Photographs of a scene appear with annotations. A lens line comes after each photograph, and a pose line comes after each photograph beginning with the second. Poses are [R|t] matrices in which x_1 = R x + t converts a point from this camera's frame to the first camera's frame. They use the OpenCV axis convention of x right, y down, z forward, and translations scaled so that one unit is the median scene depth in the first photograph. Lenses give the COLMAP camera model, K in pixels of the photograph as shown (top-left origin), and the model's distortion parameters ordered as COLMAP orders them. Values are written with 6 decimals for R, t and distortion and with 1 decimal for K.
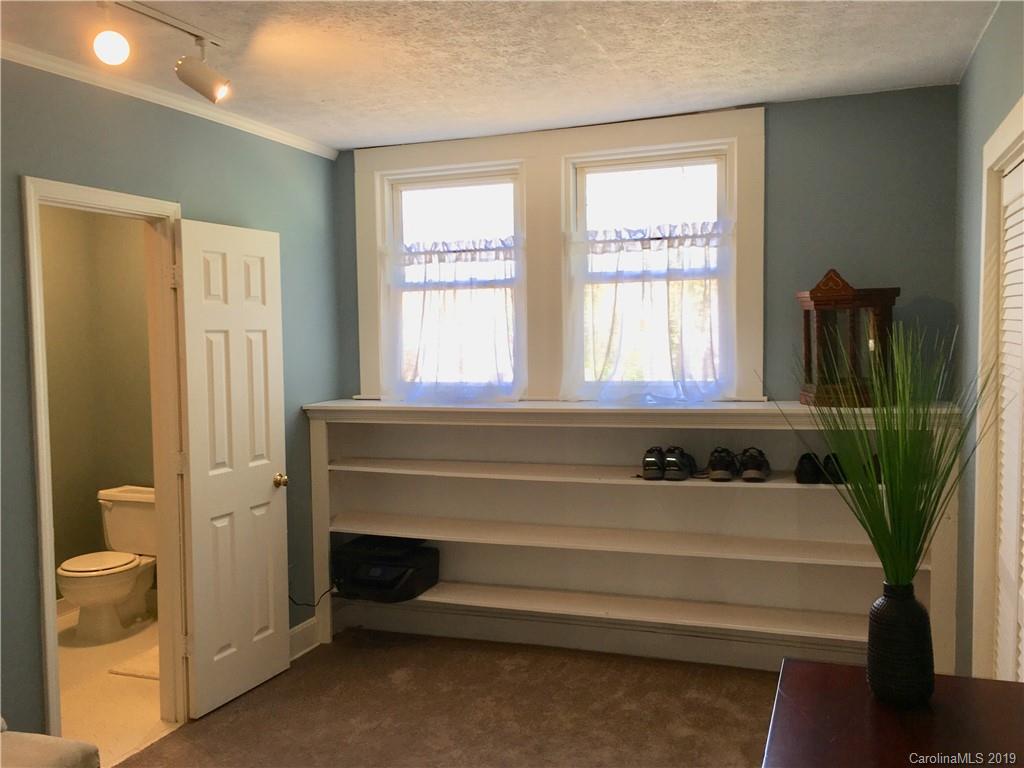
lens RADIAL K [[922.5, 0, 512.0], [0, 922.5, 384.0], [0, 0, 1]] dist [-0.009380, -0.013923]
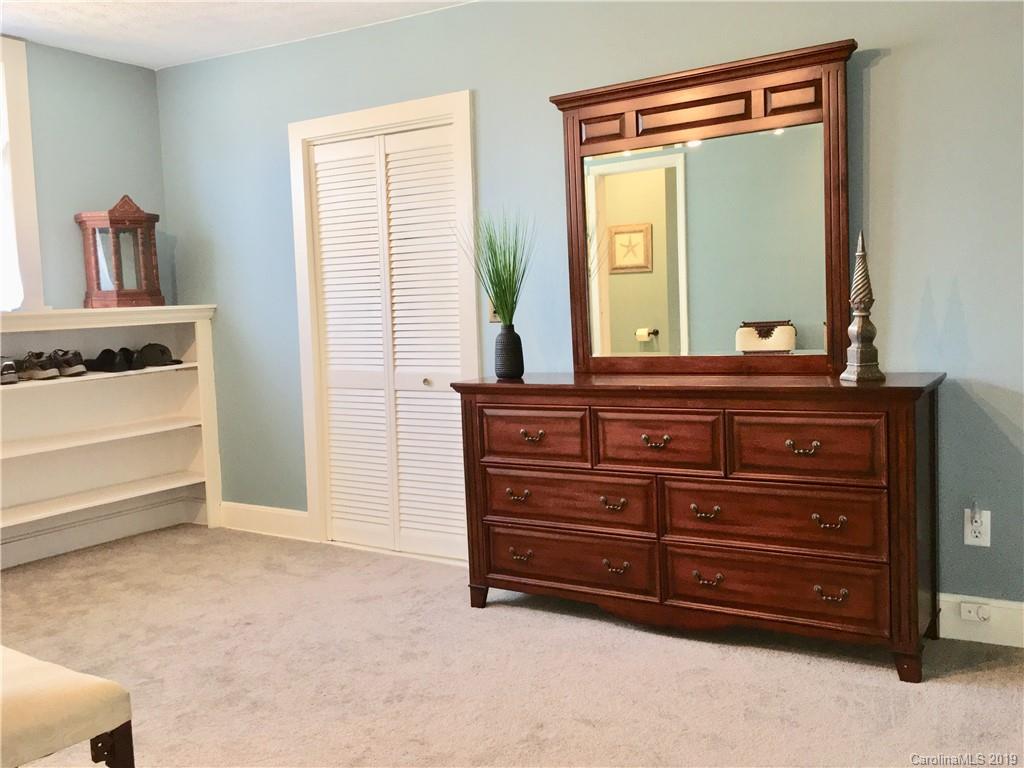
lens RADIAL K [[922.5, 0, 512.0], [0, 922.5, 384.0], [0, 0, 1]] dist [-0.009380, -0.013923]
pose [[0.175547, -0.074799, 0.981625, -0.802634], [0.091812, 0.994008, 0.059323, 0.104188], [-0.980180, 0.079711, 0.181363, 0.281807]]
